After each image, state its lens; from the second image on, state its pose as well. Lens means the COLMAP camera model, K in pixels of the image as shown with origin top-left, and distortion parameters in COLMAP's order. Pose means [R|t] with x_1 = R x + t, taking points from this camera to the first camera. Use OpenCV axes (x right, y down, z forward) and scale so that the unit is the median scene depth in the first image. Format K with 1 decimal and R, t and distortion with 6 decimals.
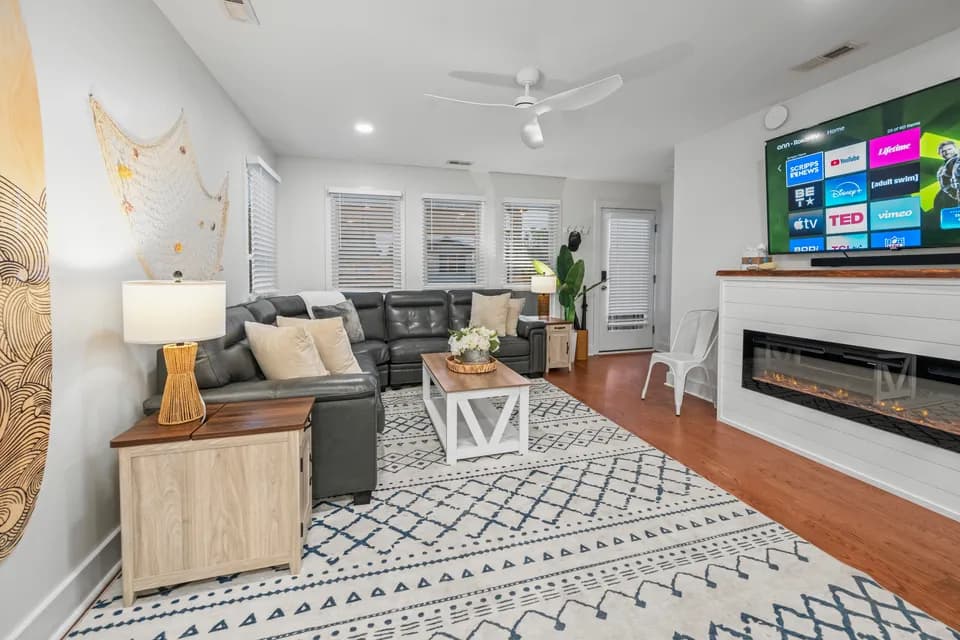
lens RADIAL K [[389.9, 0, 479.7], [0, 389.9, 294.1], [0, 0, 1]] dist [0.000793, 0.000227]
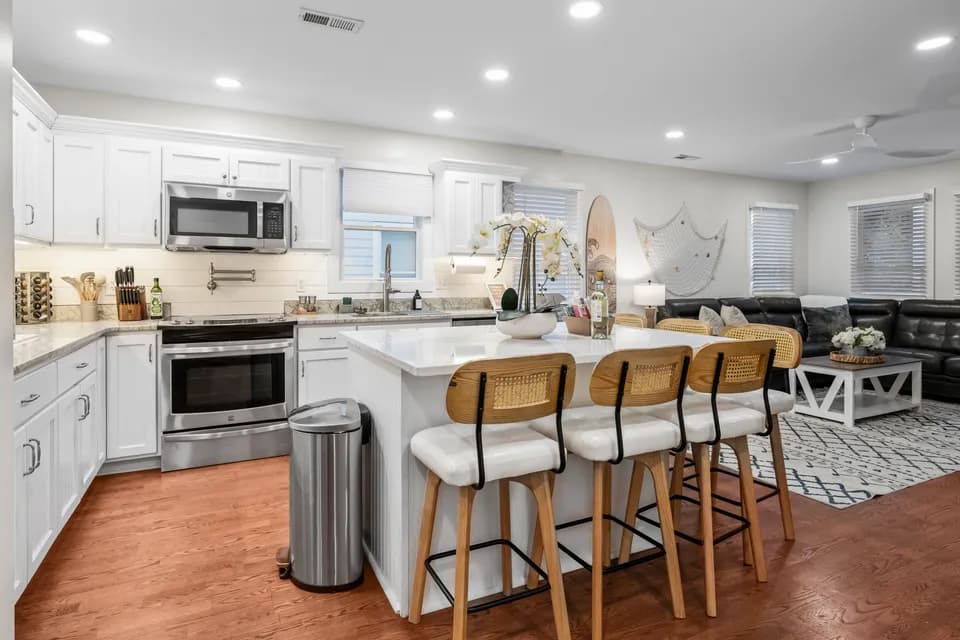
lens RADIAL K [[389.9, 0, 479.7], [0, 389.9, 294.1], [0, 0, 1]] dist [0.000793, 0.000227]
pose [[0.136972, 0.030344, -0.990110, 1.135966], [-0.052557, 0.998345, 0.023325, 0.023225], [0.989180, 0.048843, 0.138341, -0.332883]]
